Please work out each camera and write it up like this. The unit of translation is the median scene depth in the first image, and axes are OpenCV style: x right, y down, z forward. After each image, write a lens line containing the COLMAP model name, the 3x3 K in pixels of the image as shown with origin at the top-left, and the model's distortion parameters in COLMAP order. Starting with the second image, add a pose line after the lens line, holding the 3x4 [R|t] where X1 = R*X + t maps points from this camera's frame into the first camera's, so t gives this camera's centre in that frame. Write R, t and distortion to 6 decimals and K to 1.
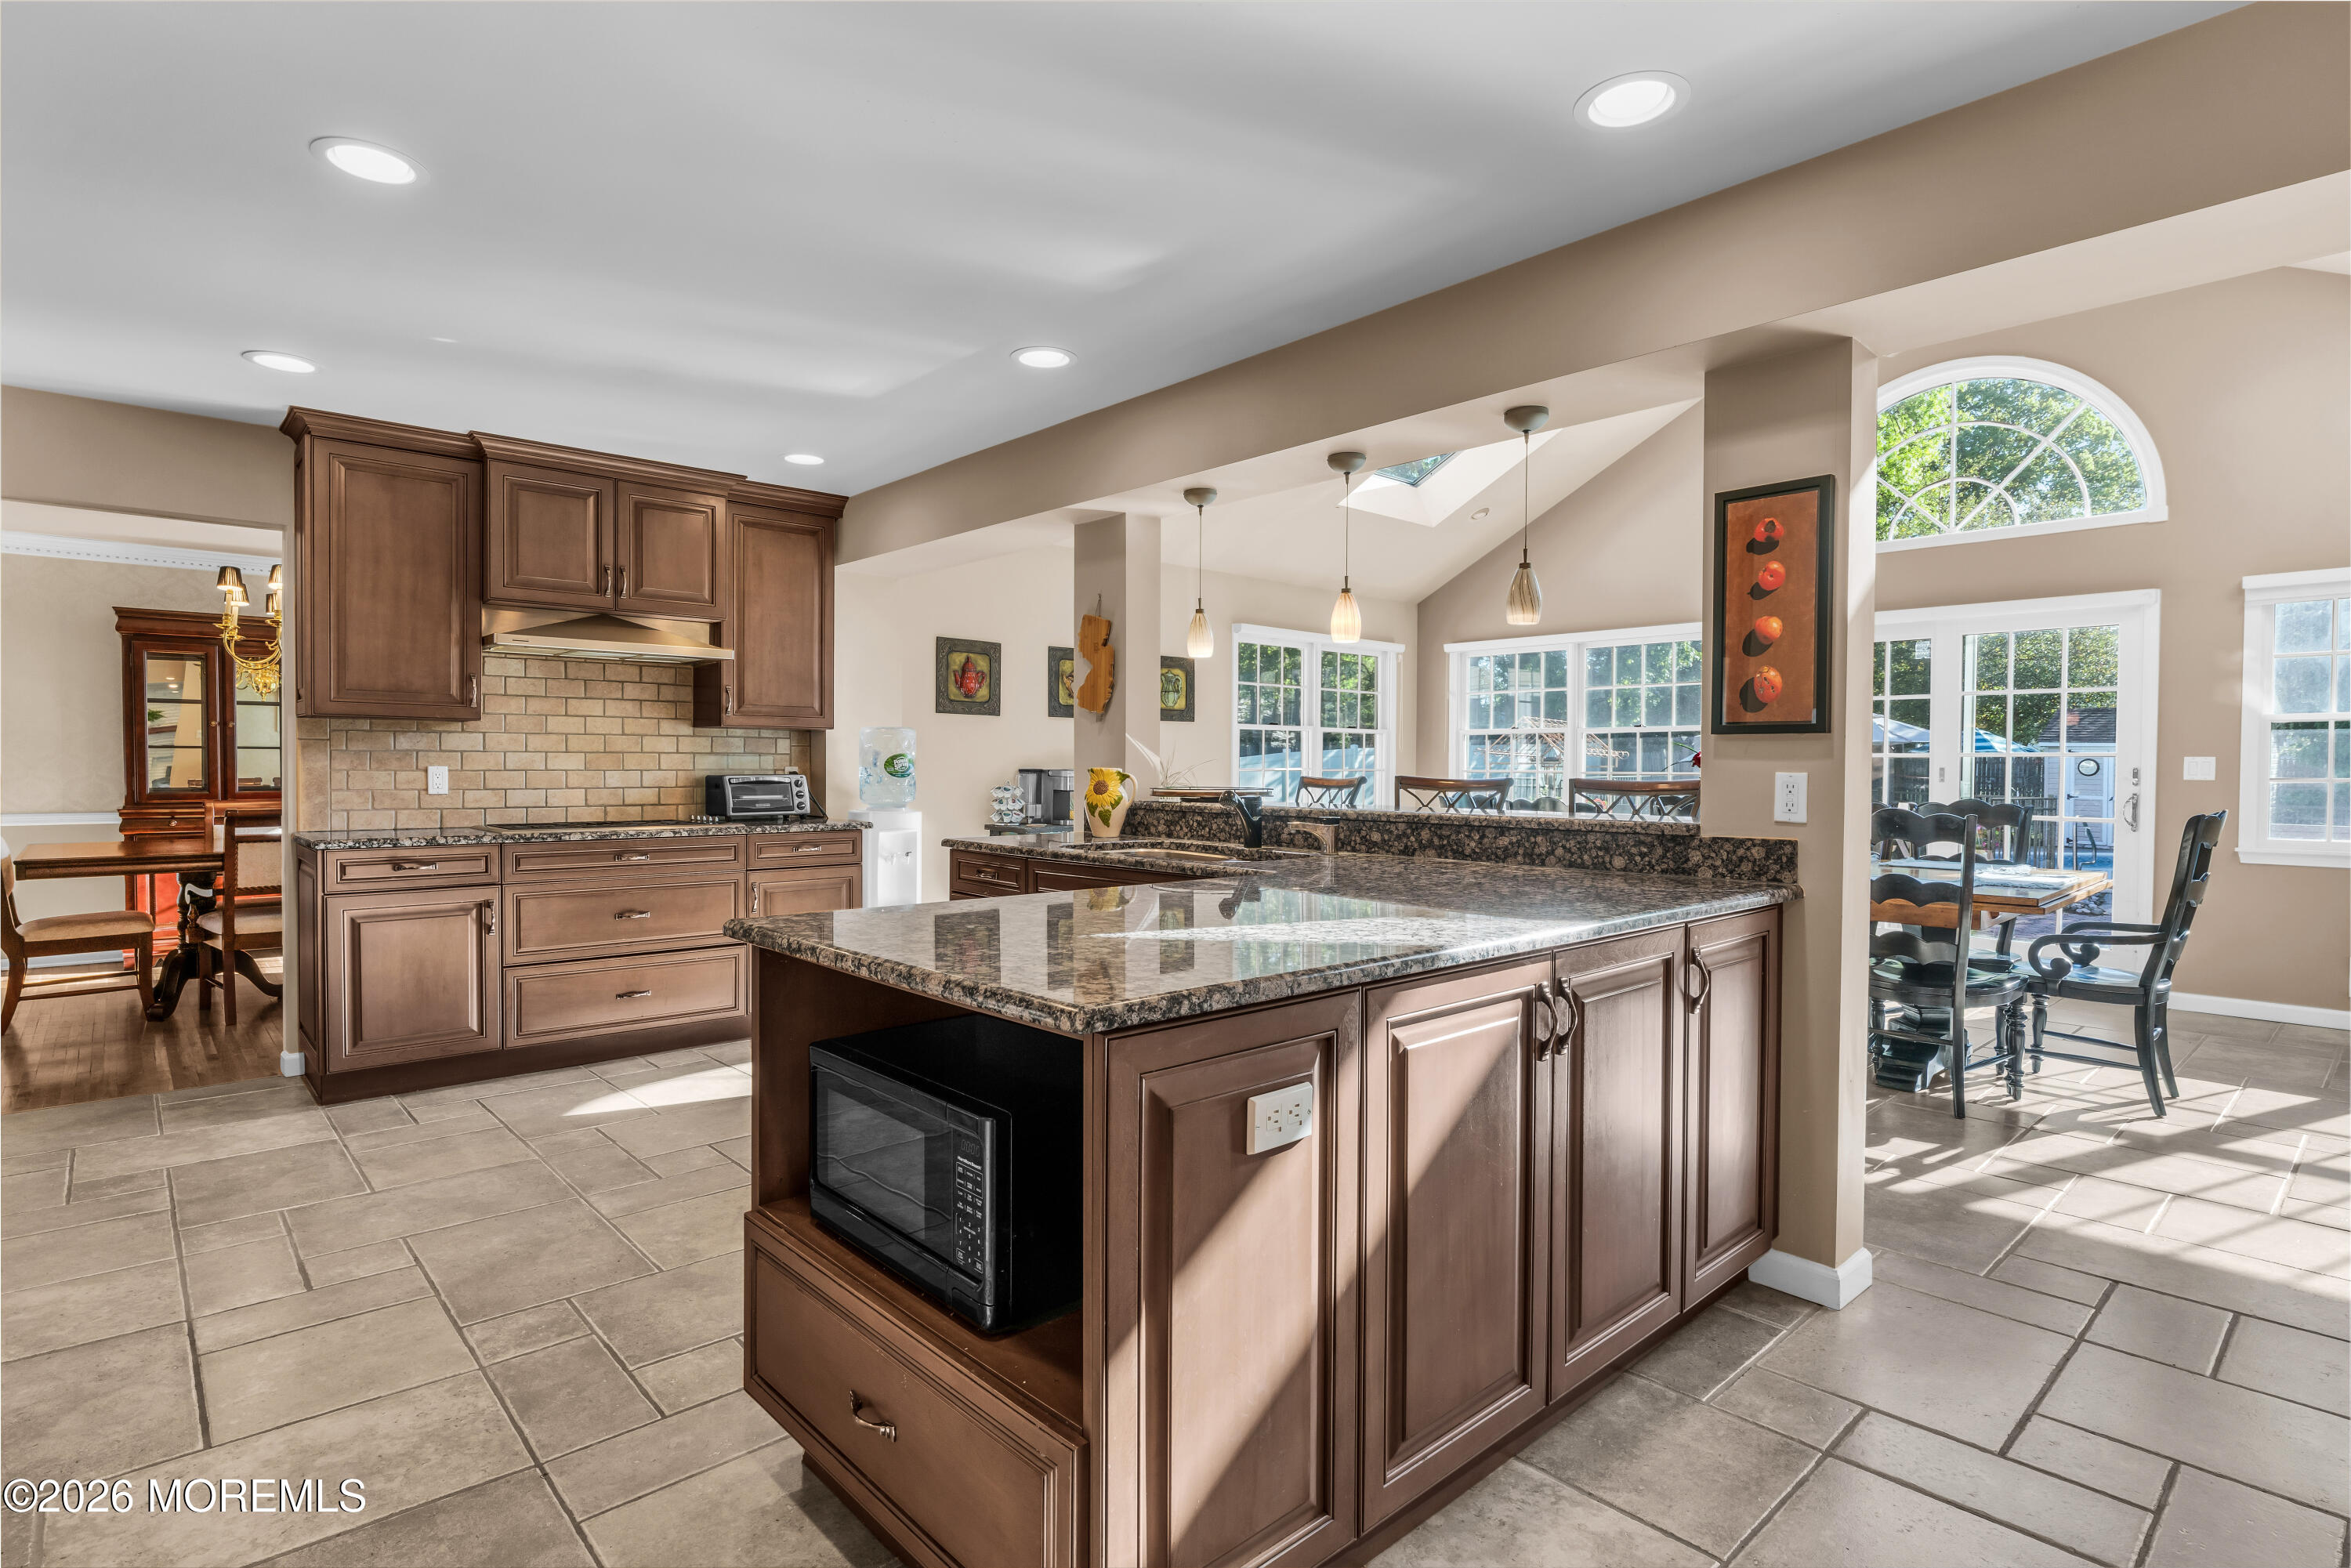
lens RADIAL K [[1163.9, 0, 1176.4], [0, 1163.9, 775.9], [0, 0, 1]] dist [-0.002118, -0.000043]
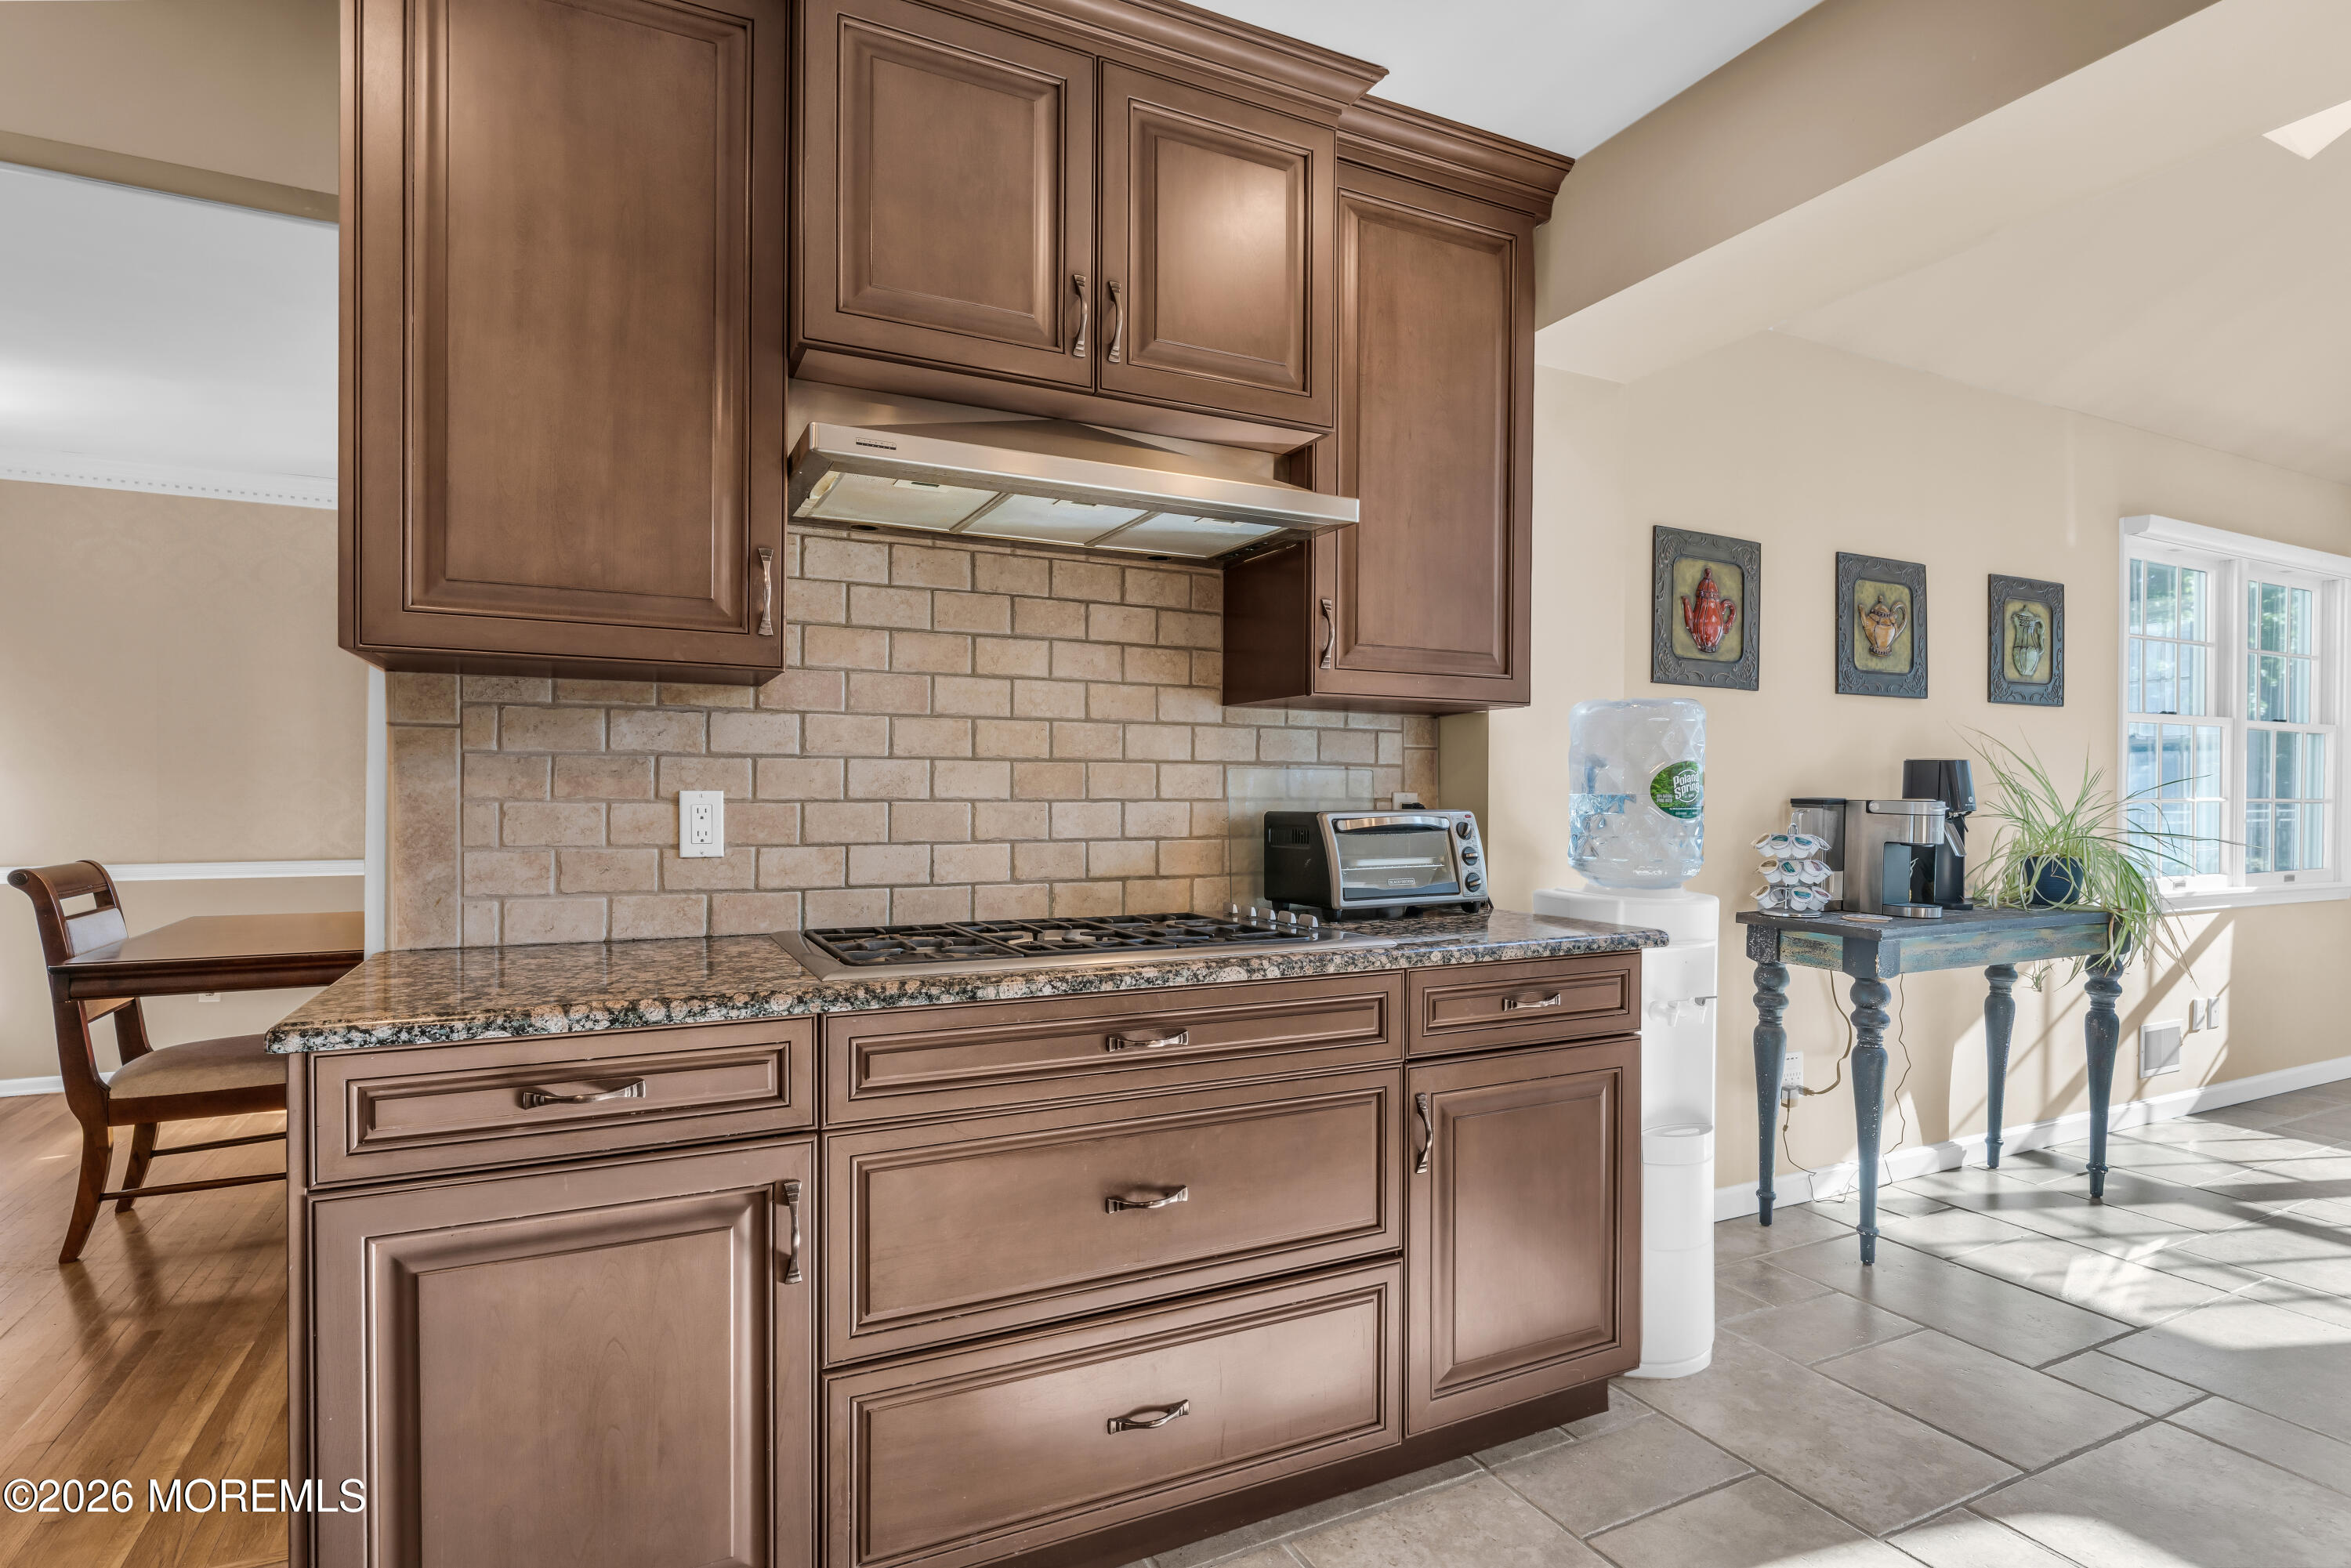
lens RADIAL K [[1172.8, 0, 1175.5], [0, 1172.8, 784.0], [0, 0, 1]] dist [0.000668, 0.000093]
pose [[0.961067, -0.003888, -0.276287, -0.347362], [-0.001394, 0.999820, -0.018917, -0.003000], [0.276311, 0.018566, 0.960889, 0.629358]]
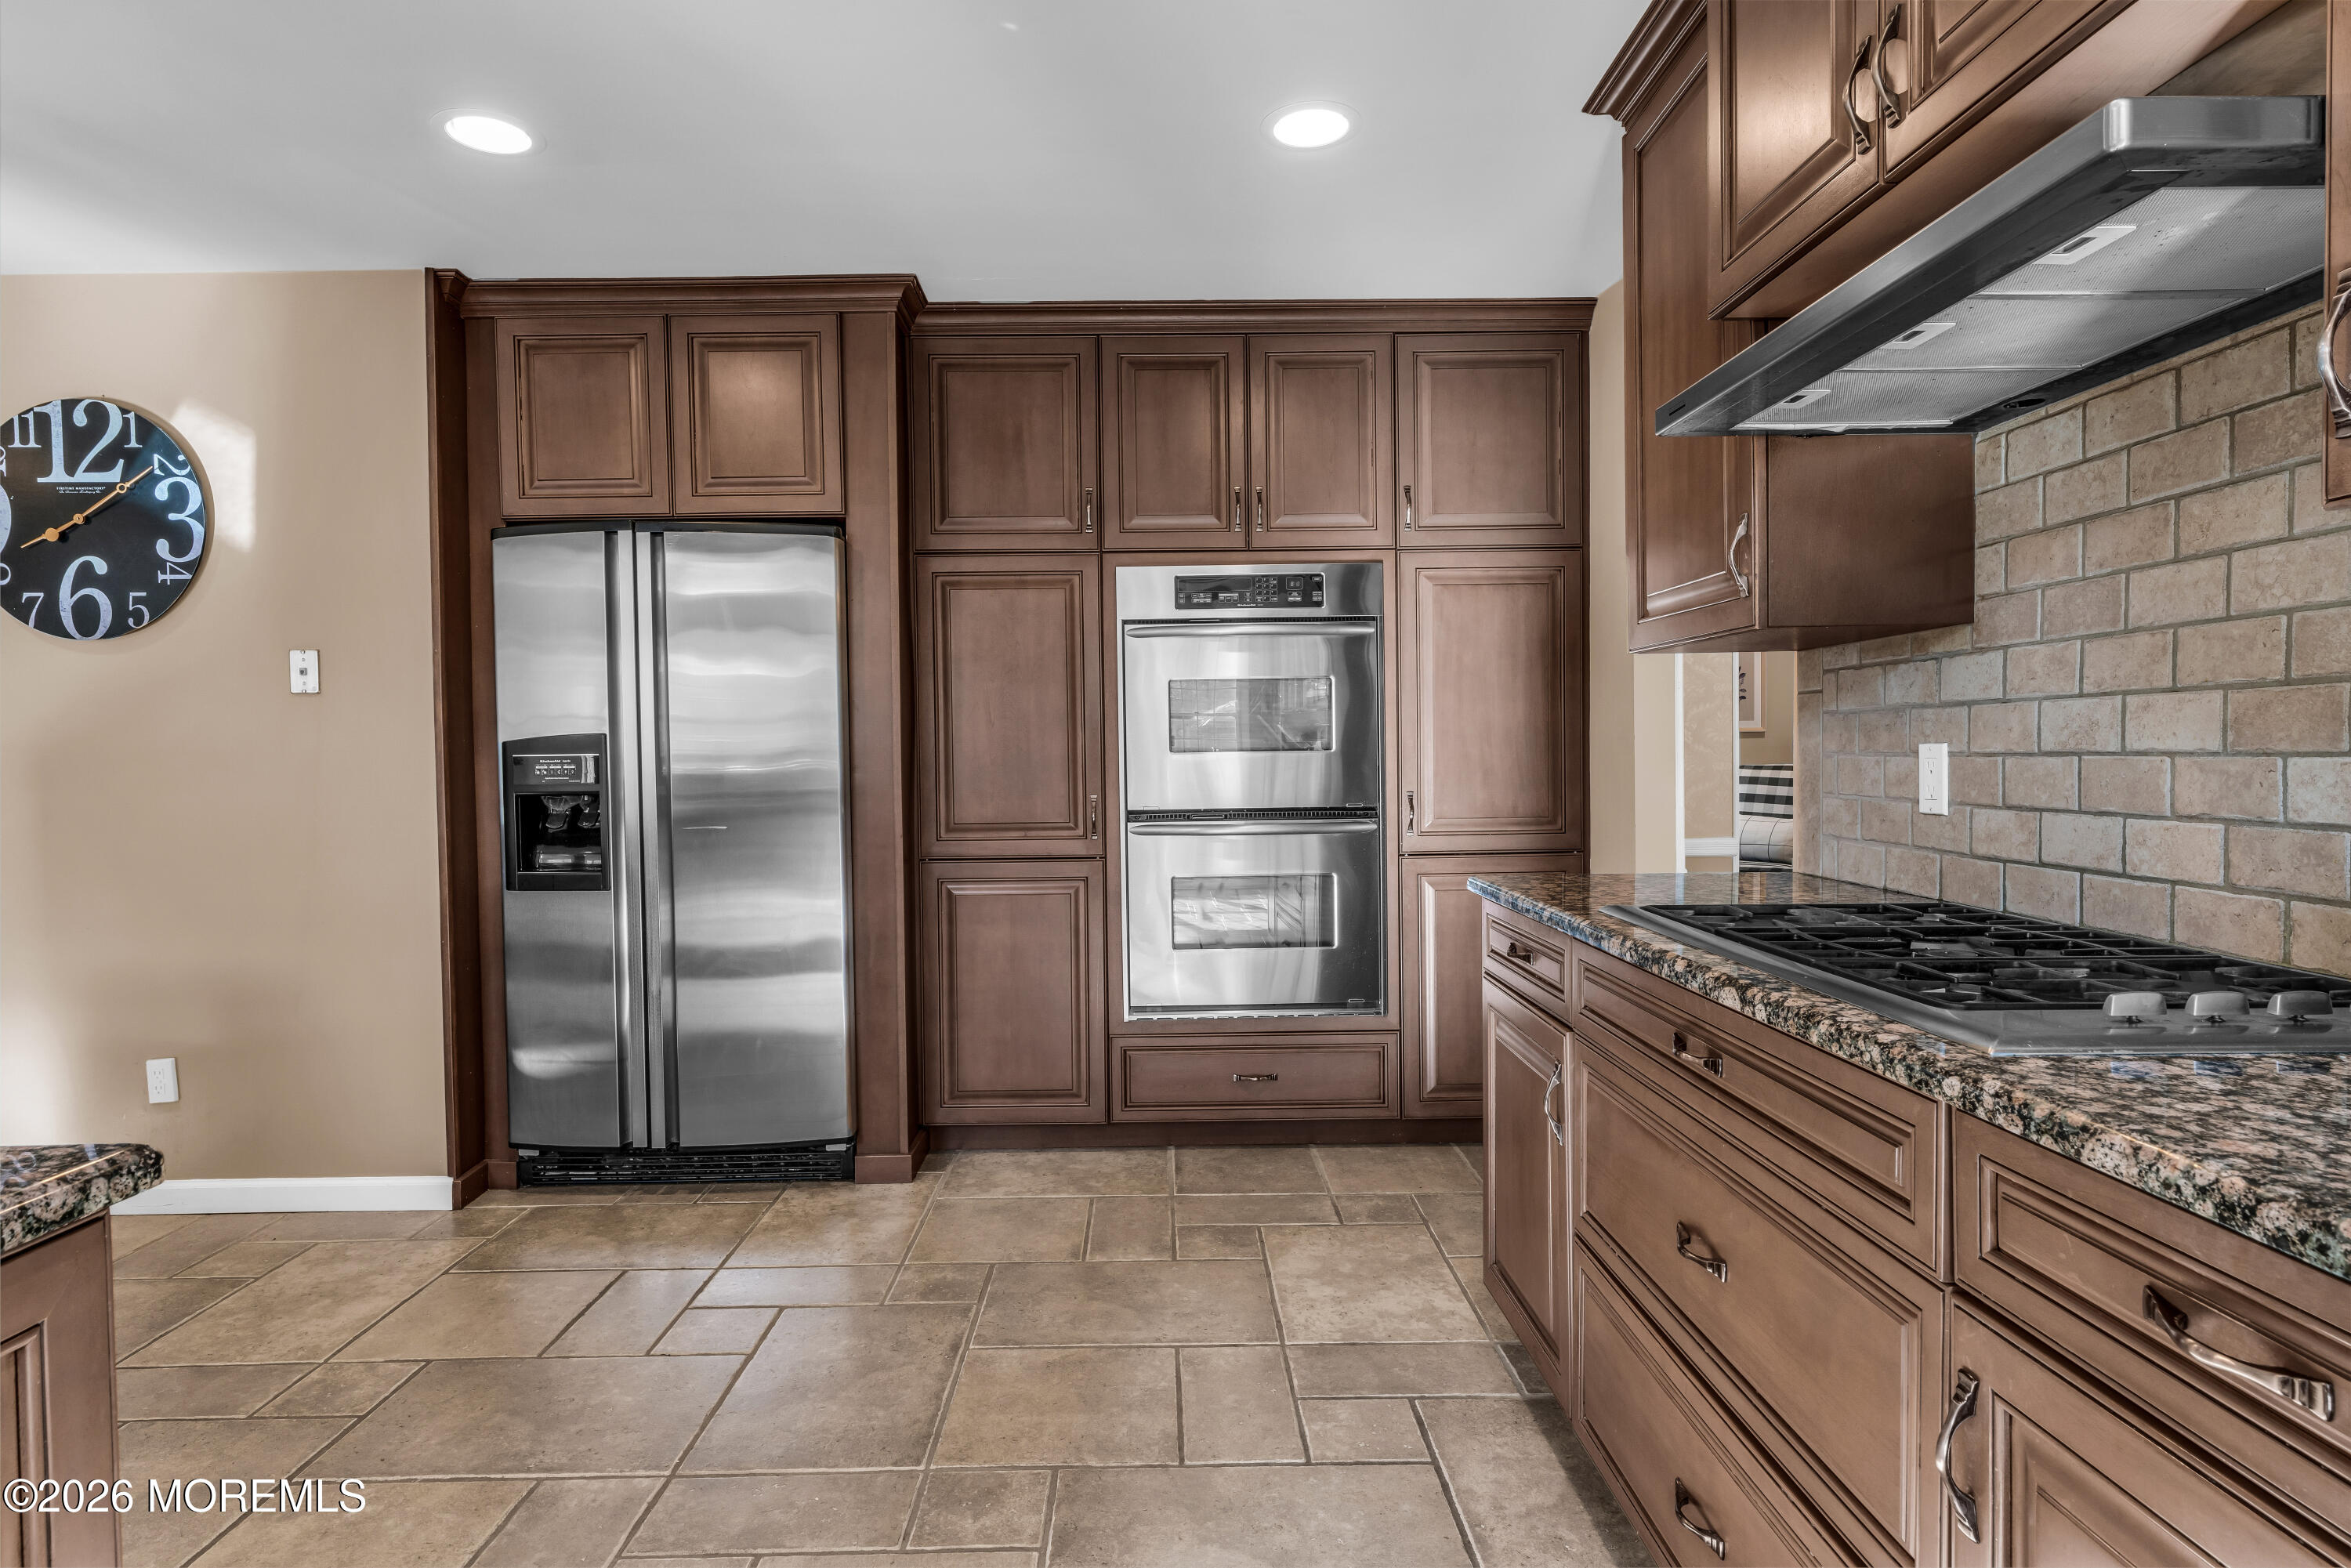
lens RADIAL K [[1267.6, 0, 1163.1], [0, 1267.6, 787.4], [0, 0, 1]] dist [0.001520, 0.000520]
pose [[-0.670115, 0.023343, -0.741890, -0.136404], [0.001310, 0.999541, 0.030266, -0.006742], [0.742256, 0.019310, -0.669838, 1.079460]]
